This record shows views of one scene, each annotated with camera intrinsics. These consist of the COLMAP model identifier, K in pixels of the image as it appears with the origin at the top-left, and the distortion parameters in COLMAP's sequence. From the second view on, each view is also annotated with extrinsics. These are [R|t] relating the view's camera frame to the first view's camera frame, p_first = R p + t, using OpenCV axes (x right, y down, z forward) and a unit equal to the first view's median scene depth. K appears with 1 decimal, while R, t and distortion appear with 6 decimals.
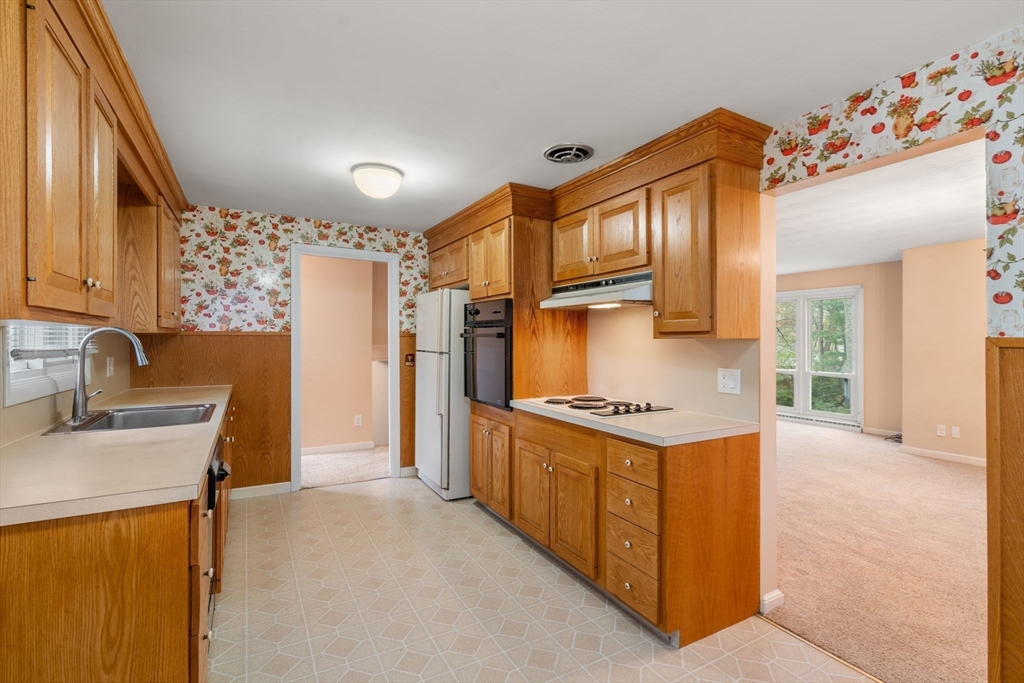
lens RADIAL K [[472.4, 0, 511.6], [0, 472.4, 337.5], [0, 0, 1]] dist [-0.000219, 0.000148]
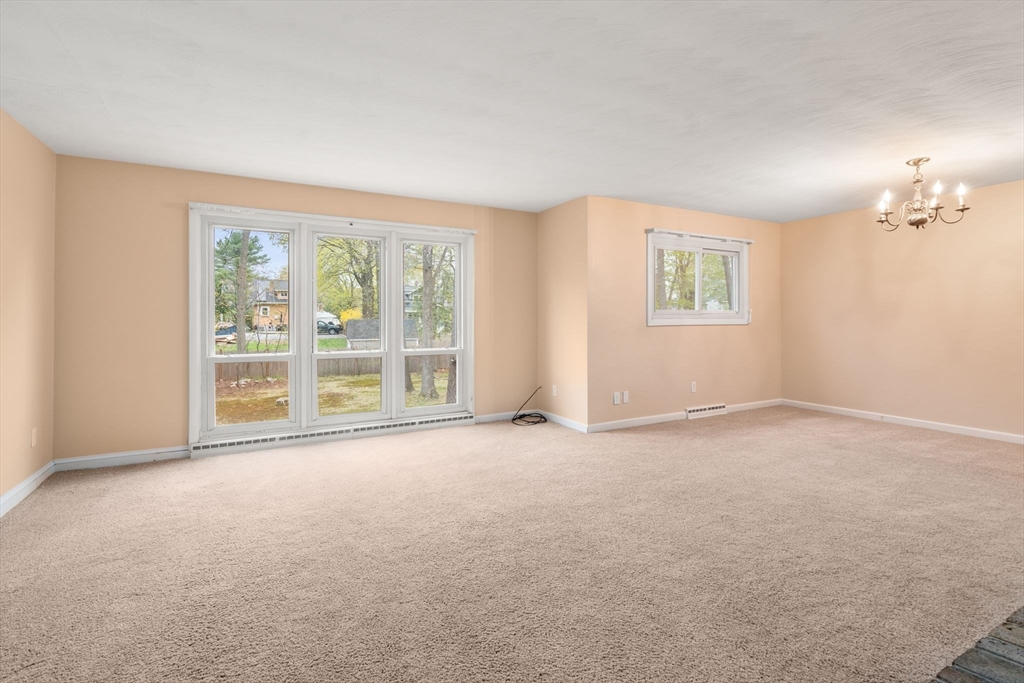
lens RADIAL K [[475.7, 0, 514.0], [0, 475.7, 315.5], [0, 0, 1]] dist [-0.001009, -0.000013]
pose [[0.000872, 0.004185, 0.999991, -0.050046], [-0.003431, 0.999985, -0.004182, 0.049249], [-0.999994, -0.003427, 0.000887, 1.611140]]
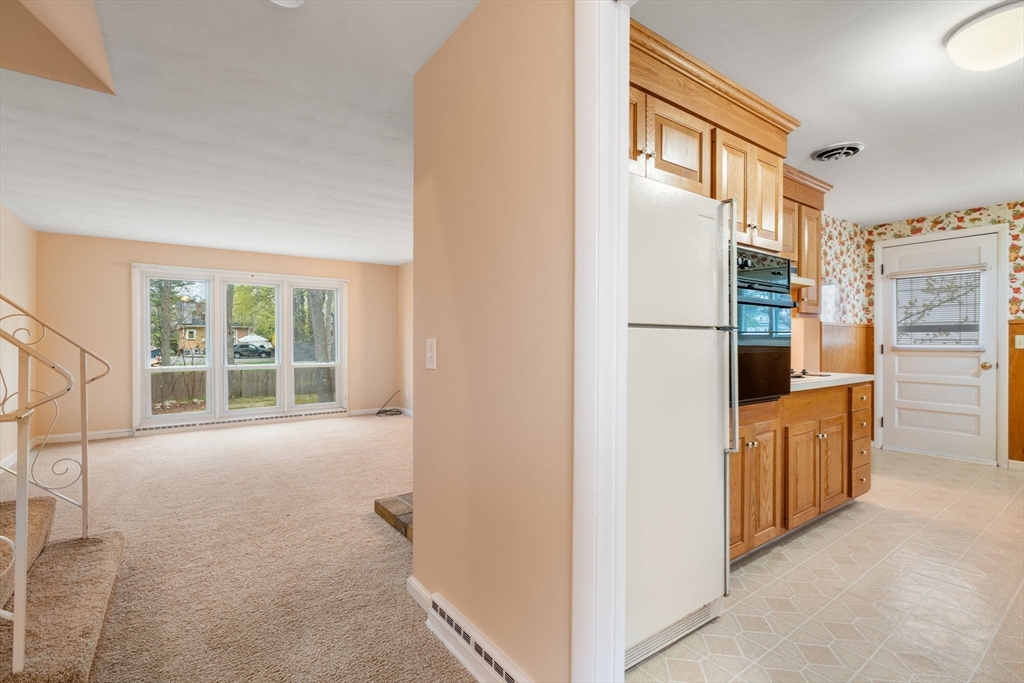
lens RADIAL K [[466.9, 0, 512.0], [0, 466.9, 341.5], [0, 0, 1]] dist [-0.001787, -0.000103]
pose [[-0.118417, -0.001307, 0.992963, -0.624497], [-0.003543, 0.999993, 0.000894, 0.047561], [-0.992958, -0.003412, -0.118421, 1.299130]]
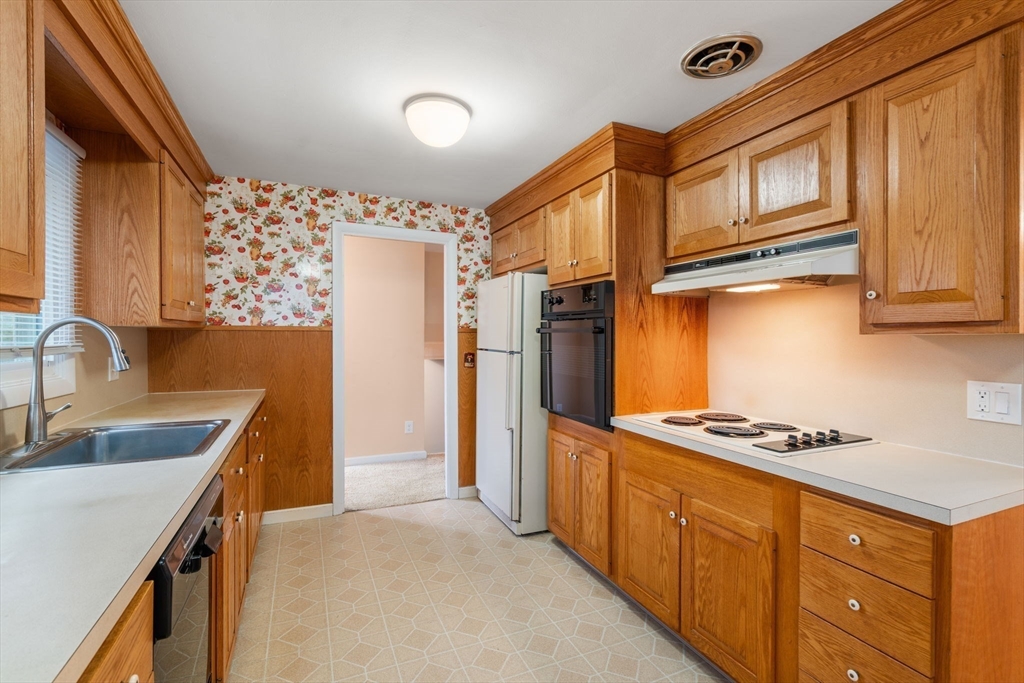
lens RADIAL K [[474.4, 0, 514.4], [0, 474.4, 338.5], [0, 0, 1]] dist [-0.000035, 0.000283]
pose [[0.995940, 0.001896, -0.090000, -0.072668], [-0.001151, 0.999965, 0.008334, 0.002261], [0.090013, -0.008196, 0.995907, 0.200024]]
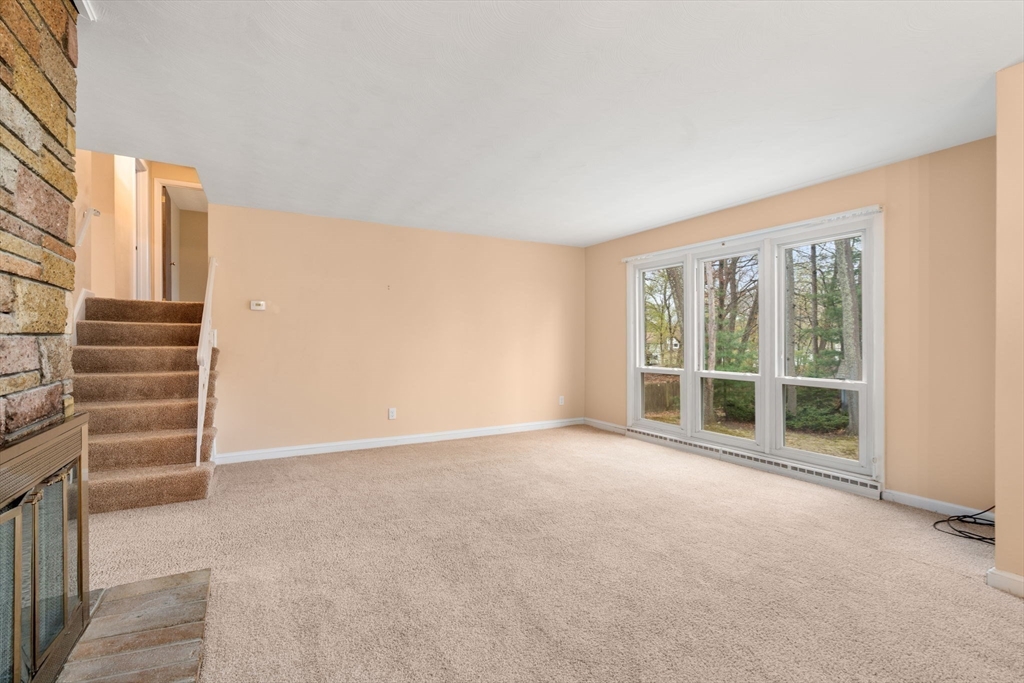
lens RADIAL K [[472.4, 0, 511.6], [0, 472.4, 337.5], [0, 0, 1]] dist [-0.000219, 0.000148]
pose [[0.999986, 0.000050, 0.005271, 0.597473], [-0.000043, 0.999999, -0.001266, 0.051165], [-0.005271, 0.001265, 0.999985, 0.861841]]
